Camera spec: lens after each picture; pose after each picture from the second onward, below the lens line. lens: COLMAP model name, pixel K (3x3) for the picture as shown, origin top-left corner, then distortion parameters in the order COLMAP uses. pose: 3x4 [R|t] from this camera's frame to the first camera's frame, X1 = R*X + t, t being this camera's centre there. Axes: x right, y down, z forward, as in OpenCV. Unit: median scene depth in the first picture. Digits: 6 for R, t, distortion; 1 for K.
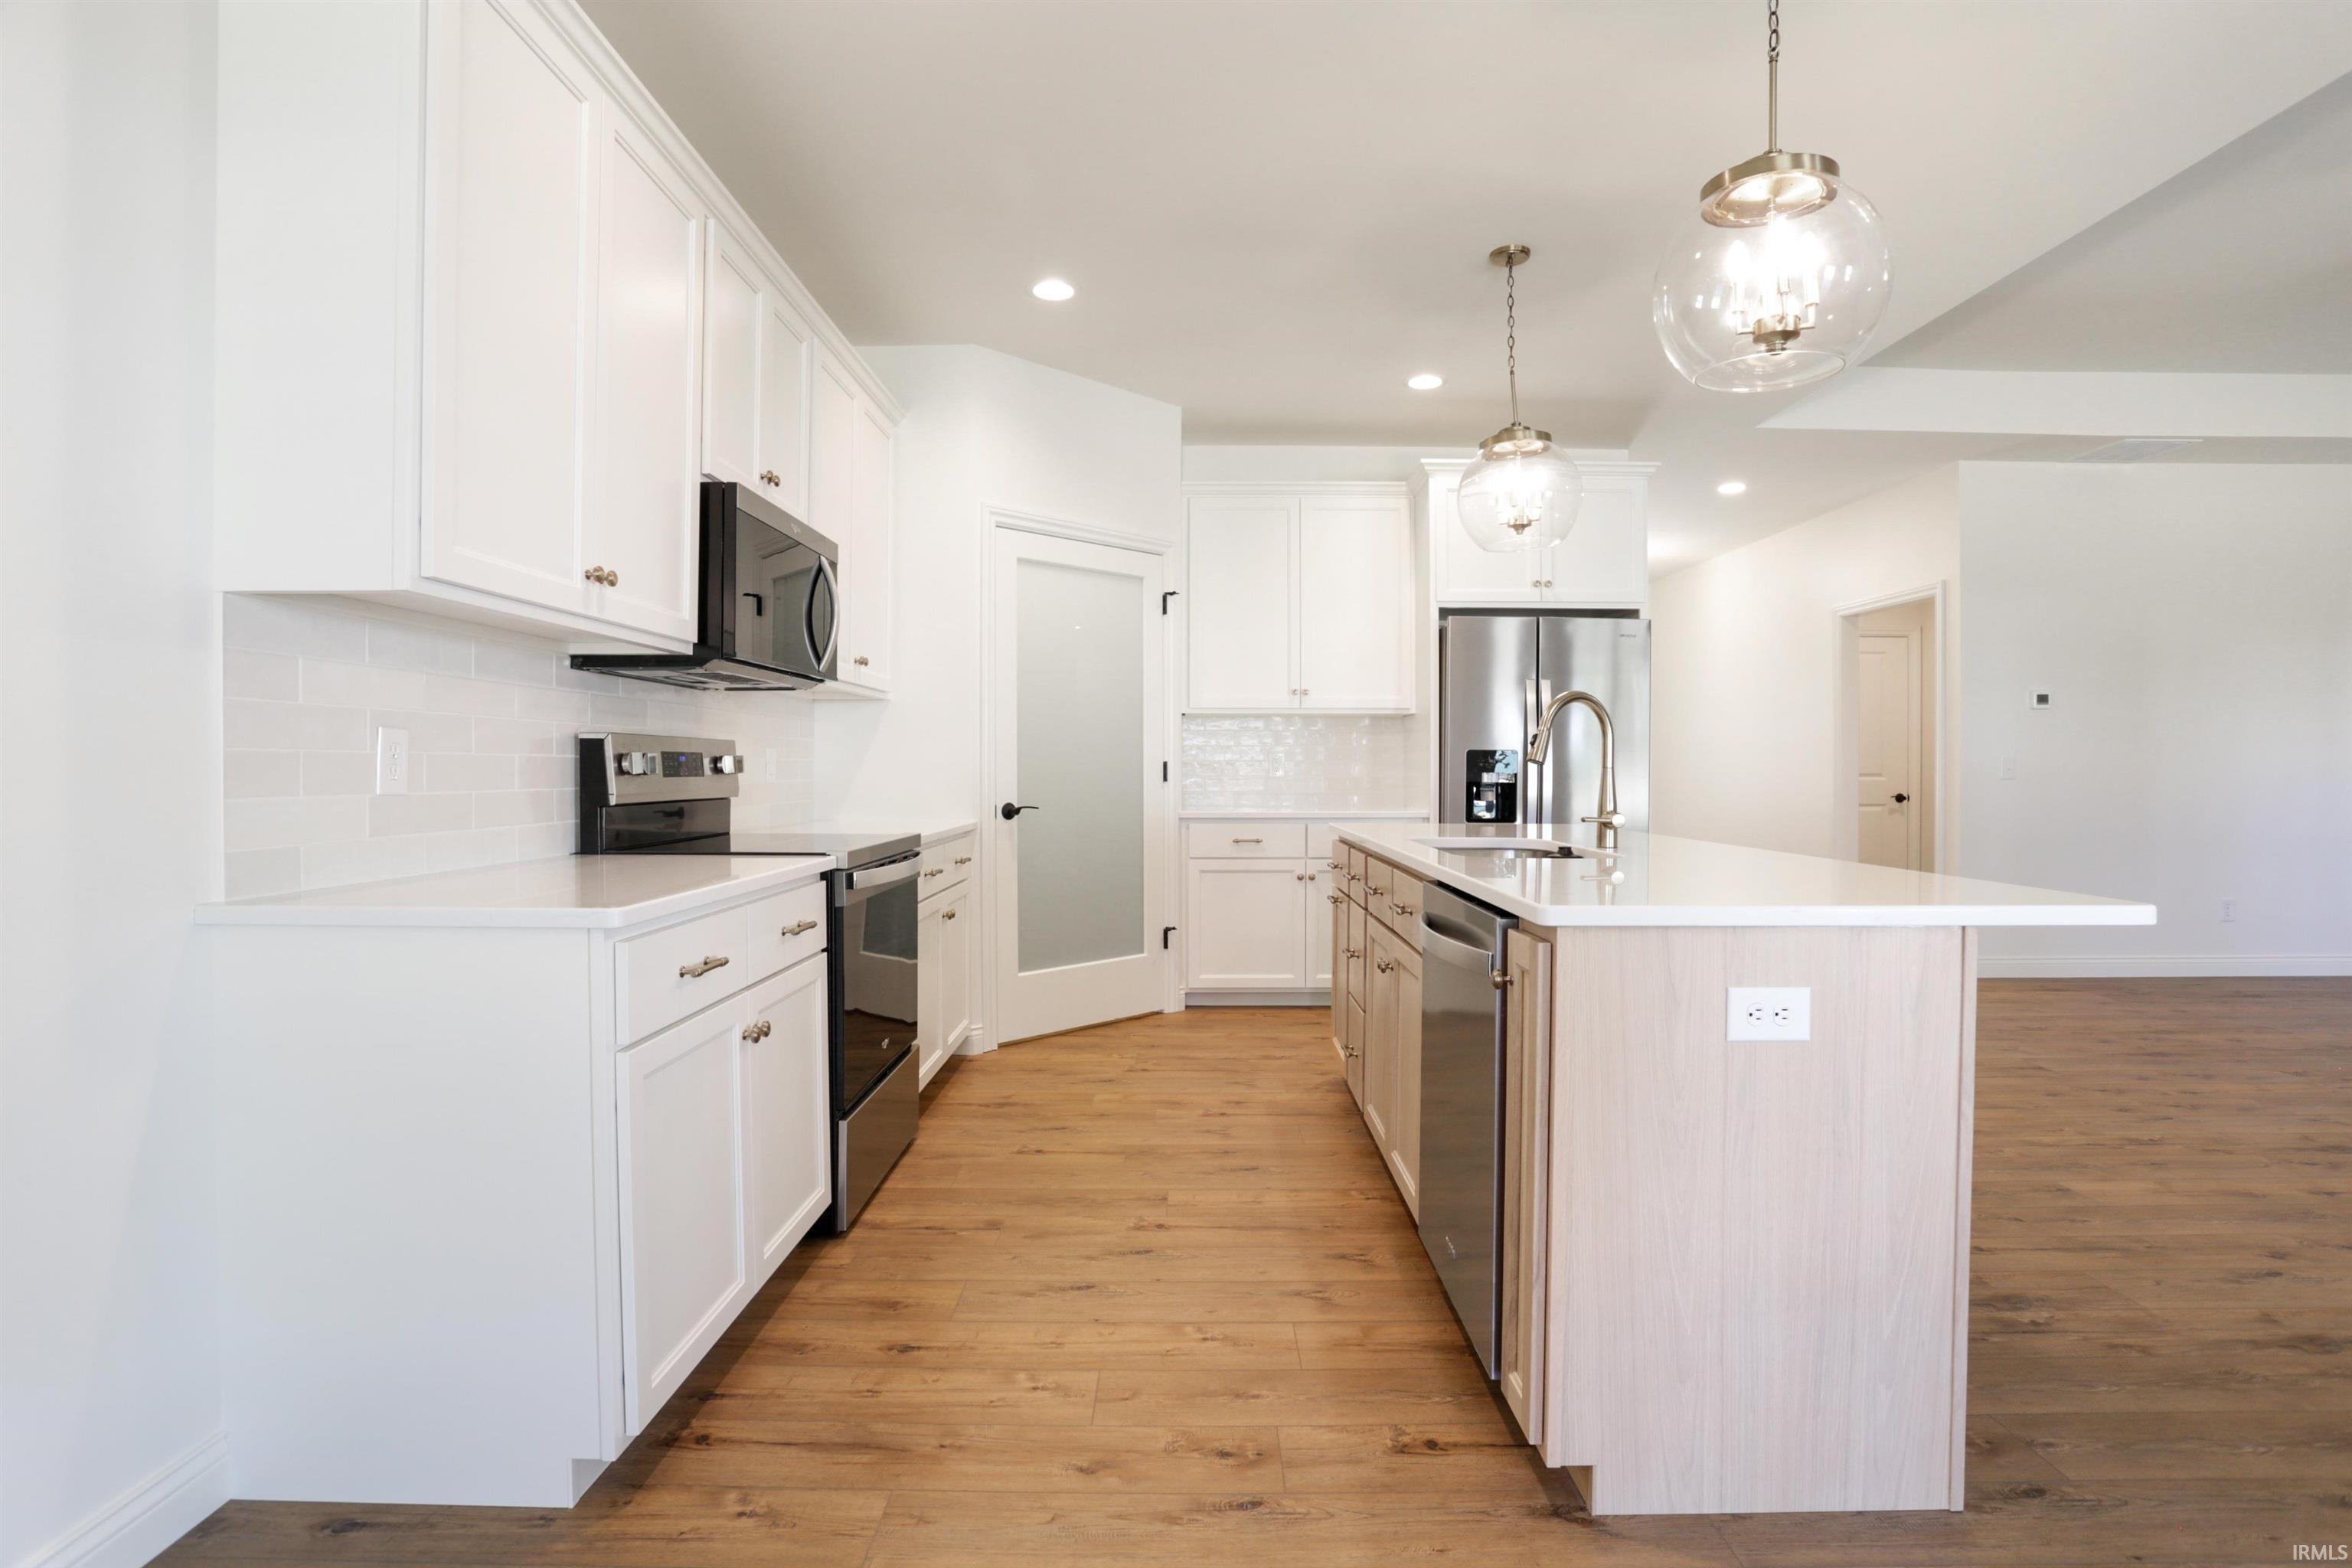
lens RADIAL K [[1135.7, 0, 1183.0], [0, 1135.7, 776.0], [0, 0, 1]] dist [-0.075182, 0.026880]
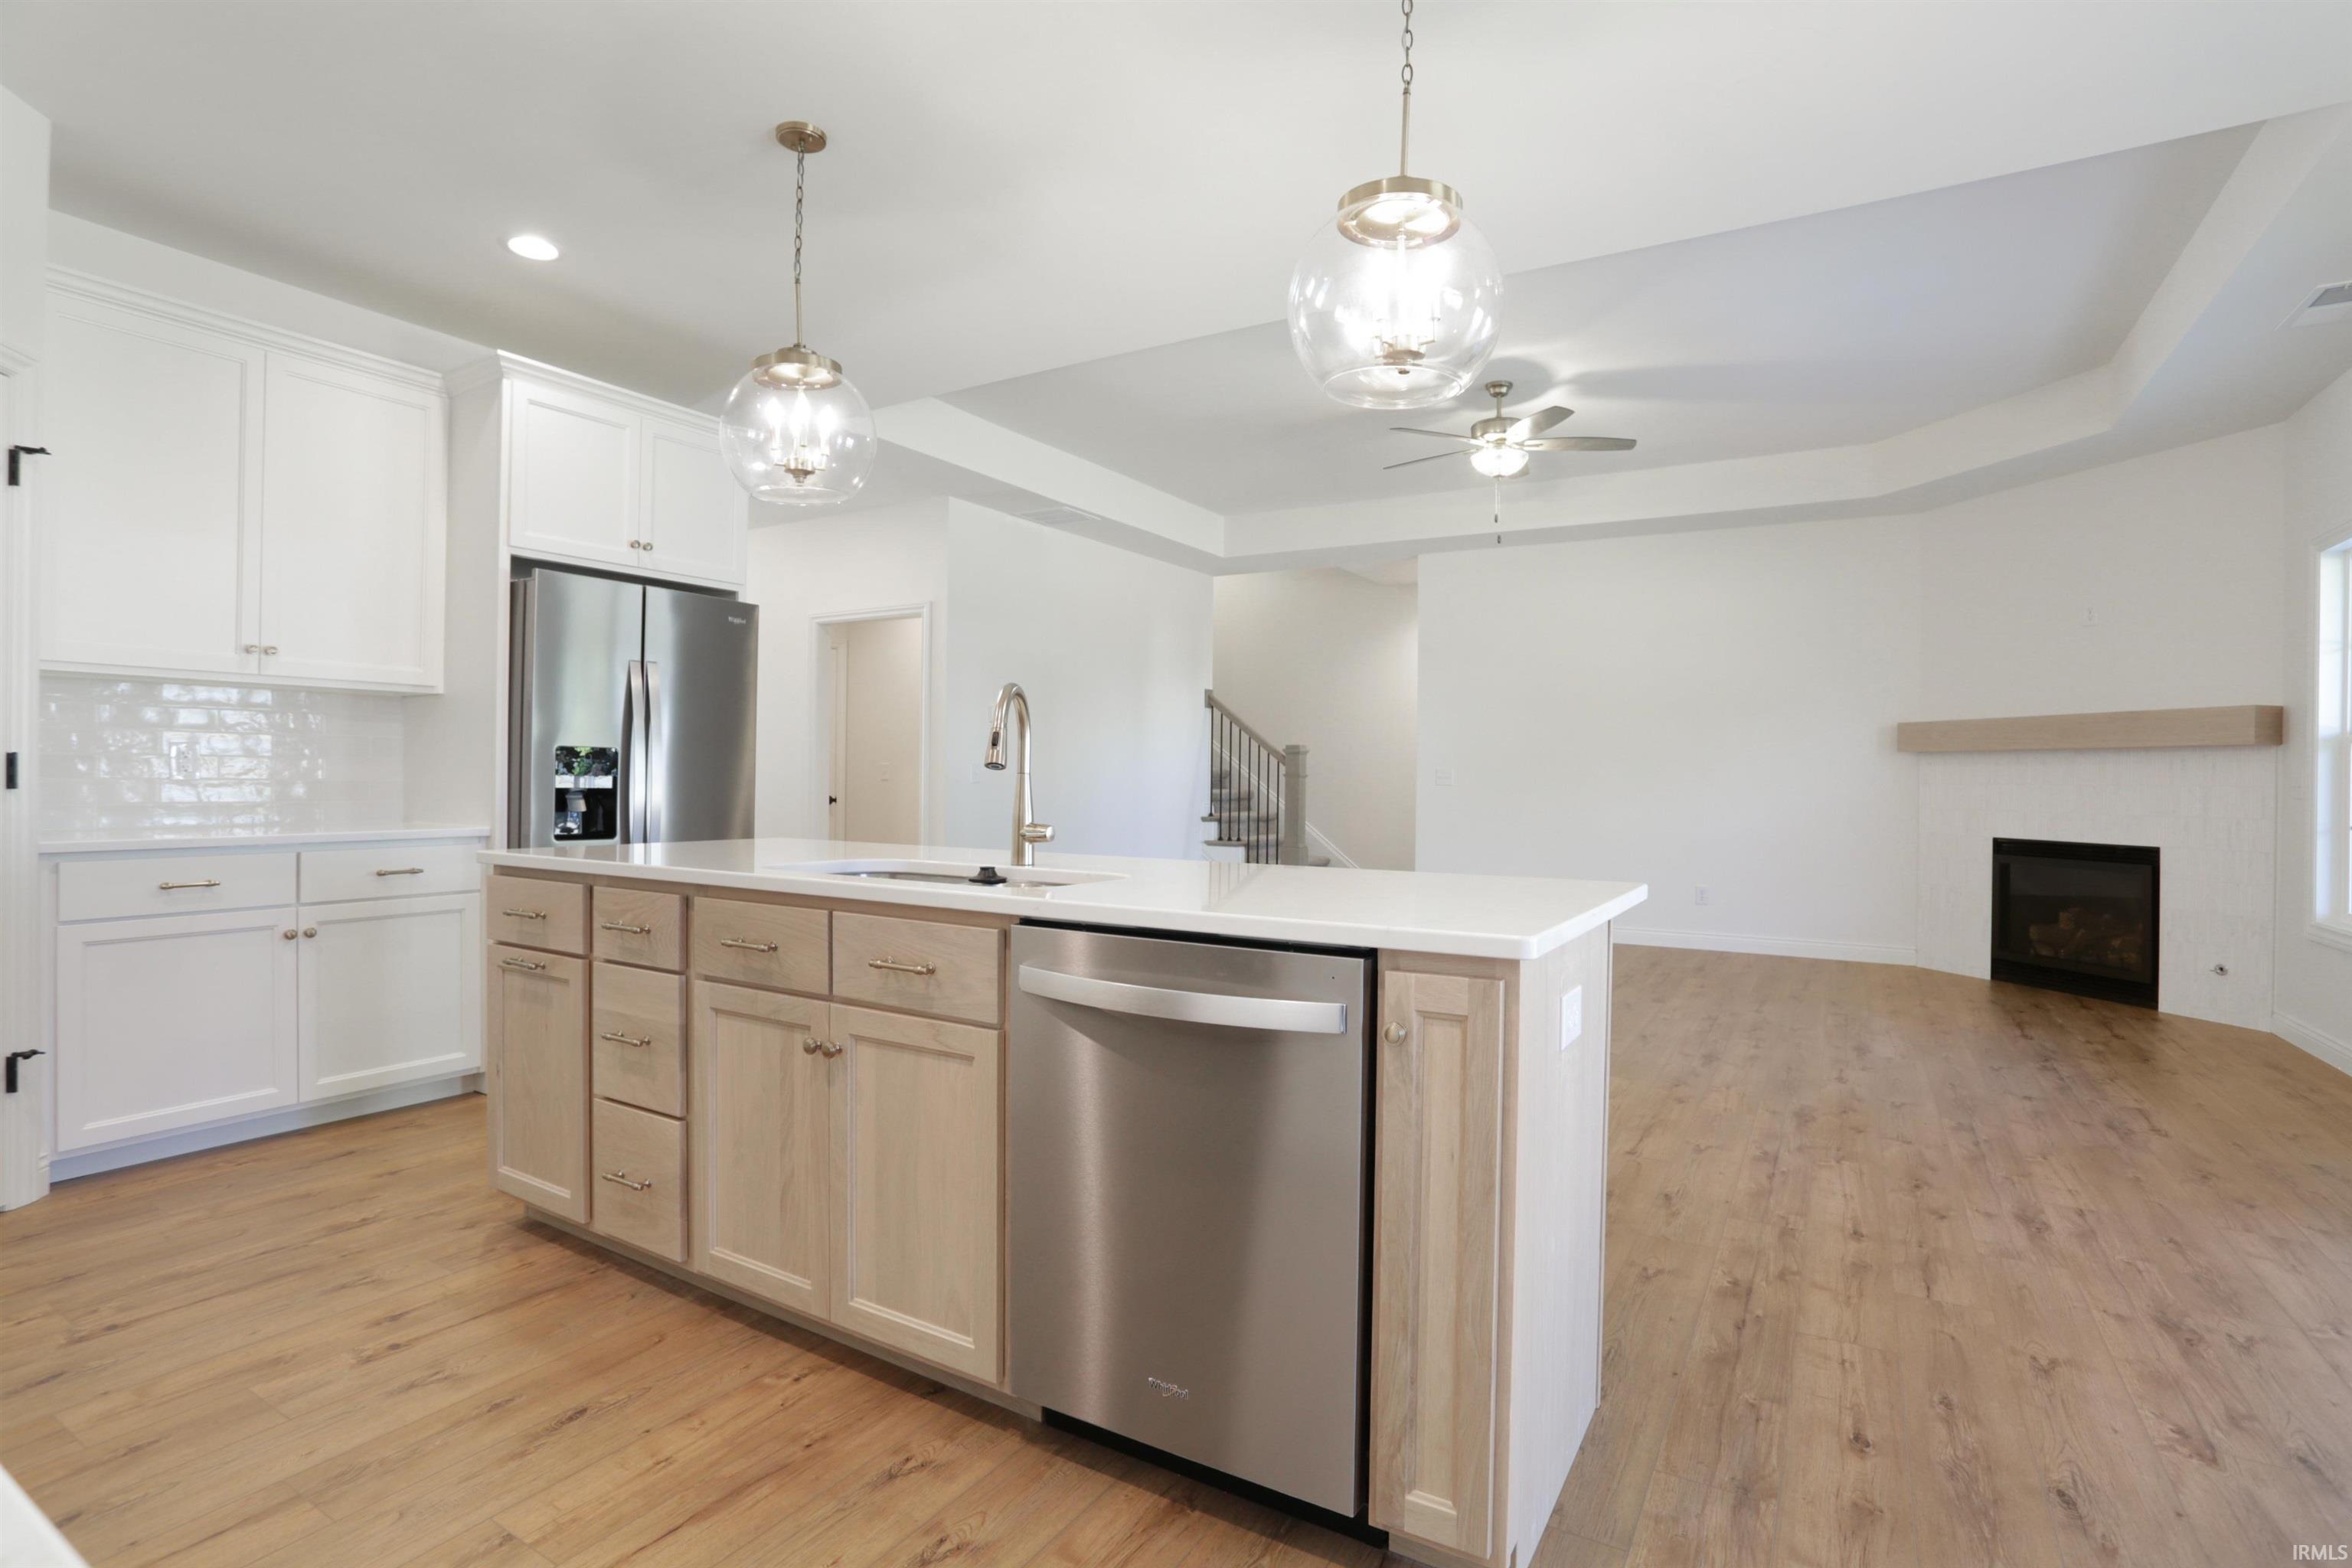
lens RADIAL K [[1135.7, 0, 1183.0], [0, 1135.7, 776.0], [0, 0, 1]] dist [-0.075182, 0.026880]
pose [[0.507633, 0.004072, 0.861564, -0.246111], [-0.003234, 0.999991, -0.002820, -0.002634], [-0.861568, -0.001355, 0.507641, 0.342489]]
